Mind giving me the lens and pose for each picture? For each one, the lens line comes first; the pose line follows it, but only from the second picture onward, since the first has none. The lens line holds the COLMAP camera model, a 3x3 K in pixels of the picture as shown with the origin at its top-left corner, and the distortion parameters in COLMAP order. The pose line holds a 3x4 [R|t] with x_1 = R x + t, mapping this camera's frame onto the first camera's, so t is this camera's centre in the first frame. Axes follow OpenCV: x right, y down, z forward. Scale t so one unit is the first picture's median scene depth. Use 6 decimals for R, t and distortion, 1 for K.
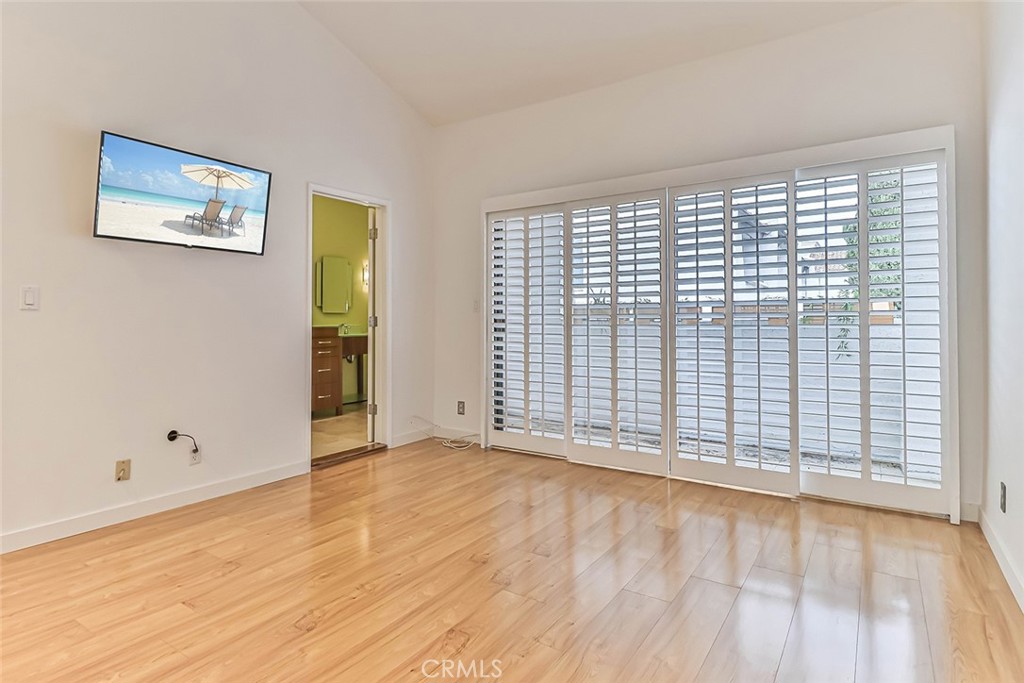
lens RADIAL K [[536.7, 0, 493.7], [0, 536.7, 307.2], [0, 0, 1]] dist [0.012819, -0.000161]
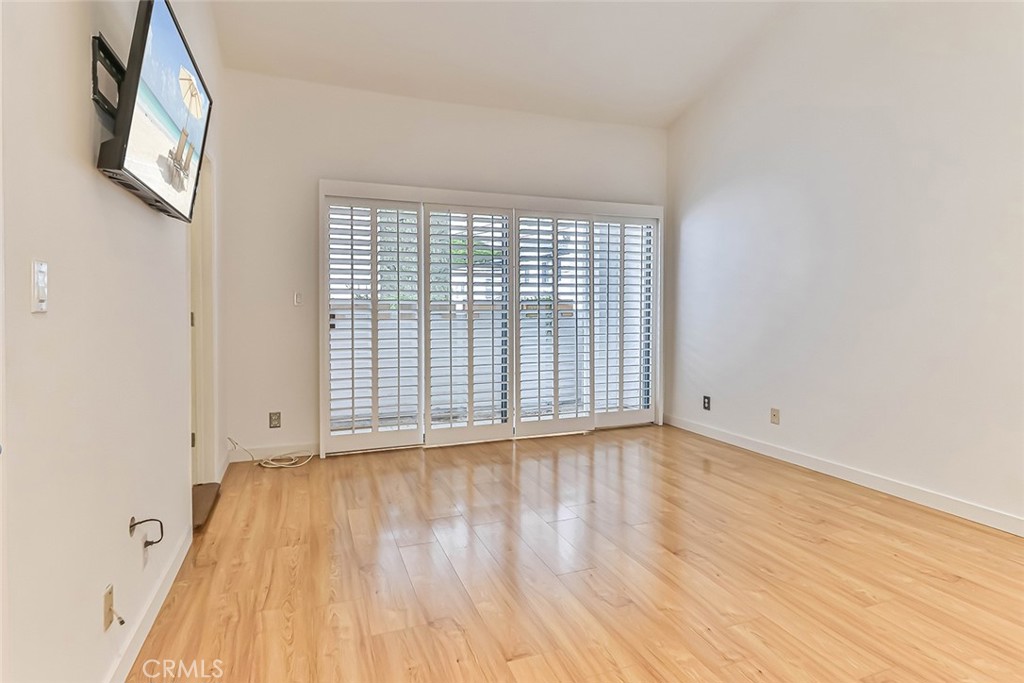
lens RADIAL K [[536.7, 0, 493.7], [0, 536.7, 307.2], [0, 0, 1]] dist [0.012819, -0.000161]
pose [[0.578884, 0.002461, 0.815406, -1.068161], [-0.016215, 0.999832, 0.008494, -0.004386], [-0.815248, -0.018139, 0.578827, 0.461014]]
